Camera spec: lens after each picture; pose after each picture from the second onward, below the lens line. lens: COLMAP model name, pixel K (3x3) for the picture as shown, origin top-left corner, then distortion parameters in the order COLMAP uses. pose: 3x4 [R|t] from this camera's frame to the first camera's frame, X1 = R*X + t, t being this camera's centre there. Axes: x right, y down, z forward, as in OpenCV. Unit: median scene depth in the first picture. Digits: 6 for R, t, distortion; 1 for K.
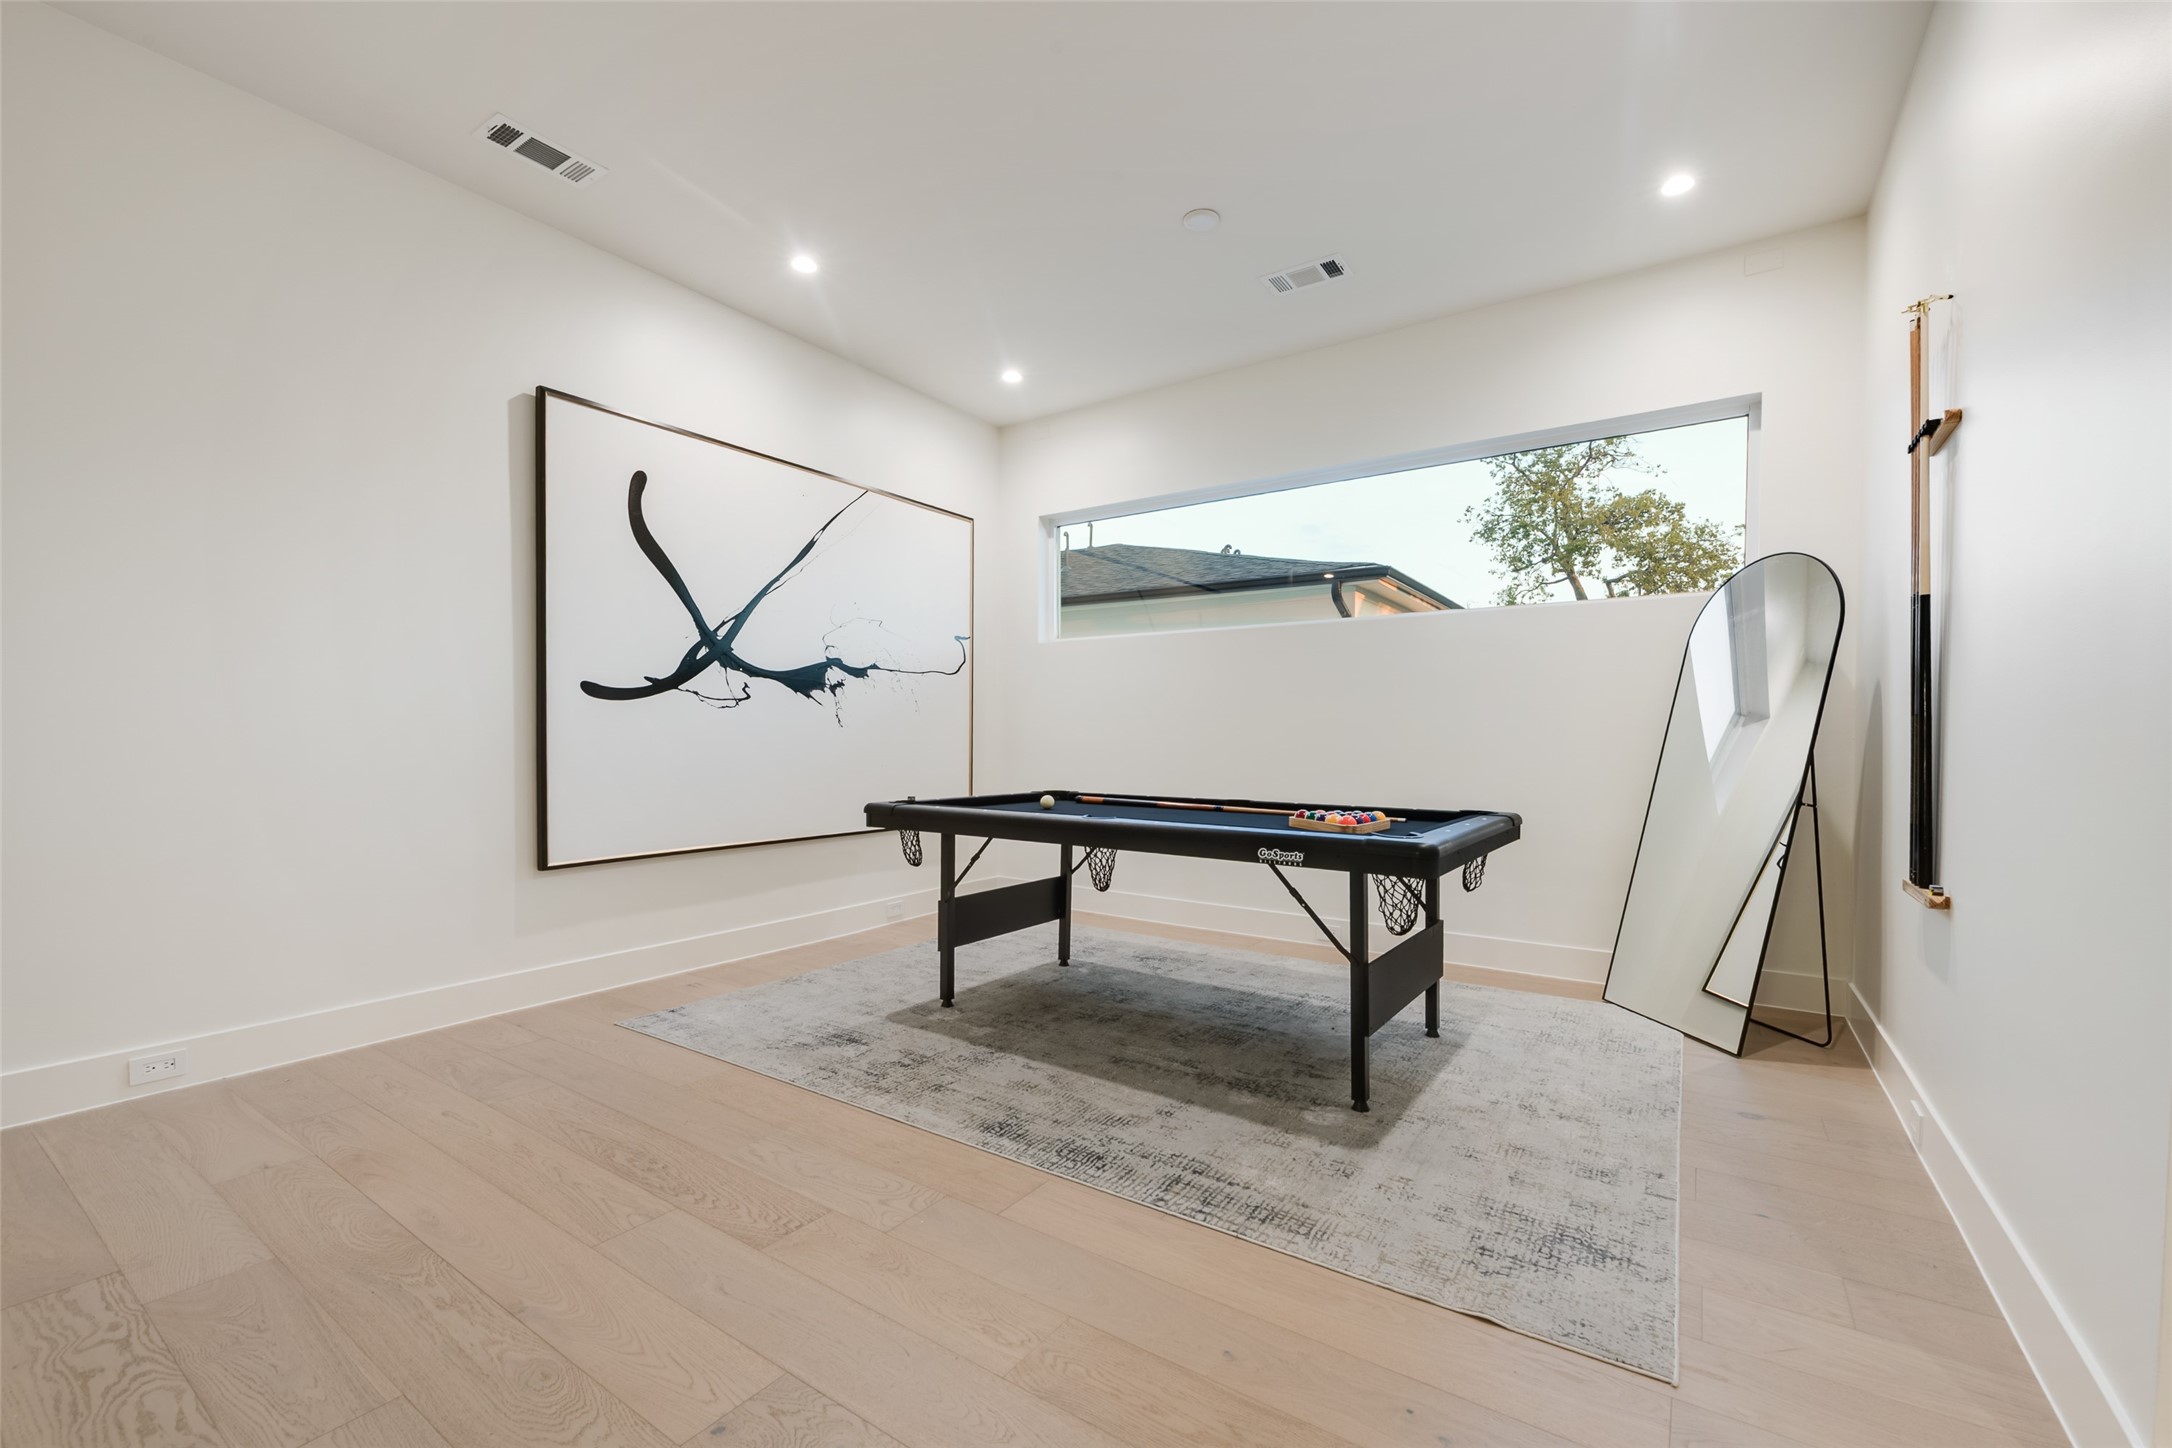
lens RADIAL K [[898.3, 0, 1086.0], [0, 898.3, 724.0], [0, 0, 1]] dist [0.004174, -0.005083]
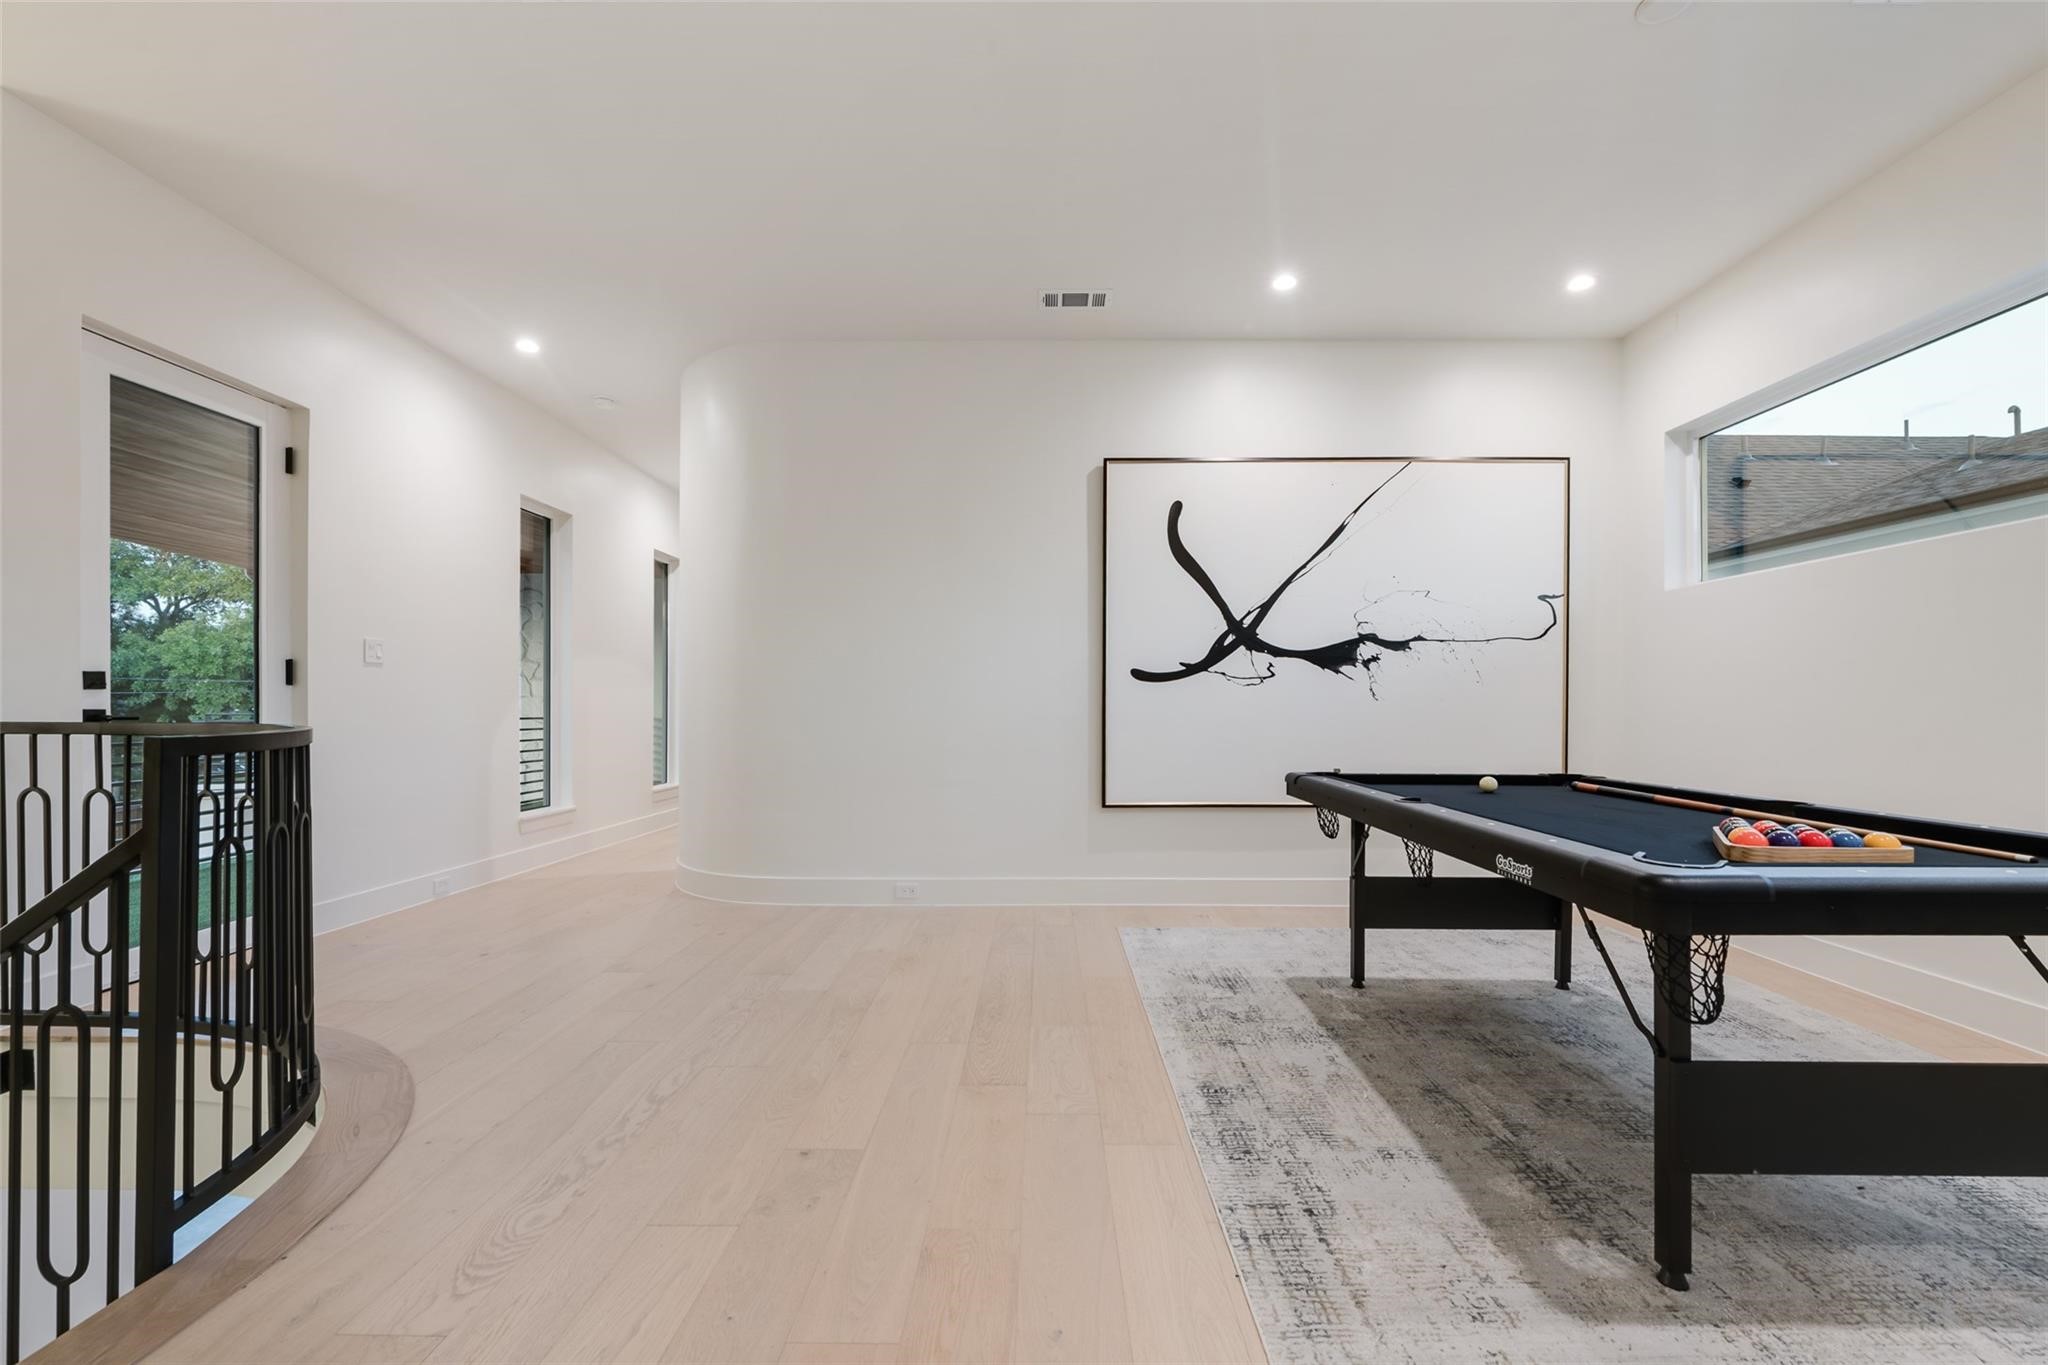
lens RADIAL K [[827.8, 0, 1024.0], [0, 827.8, 682.5], [0, 0, 1]] dist [0.000799, -0.003612]
pose [[0.551332, -0.029884, -0.833751, 0.402020], [0.013803, 0.999548, -0.026700, 0.003537], [0.834172, 0.003212, 0.551495, 0.202363]]
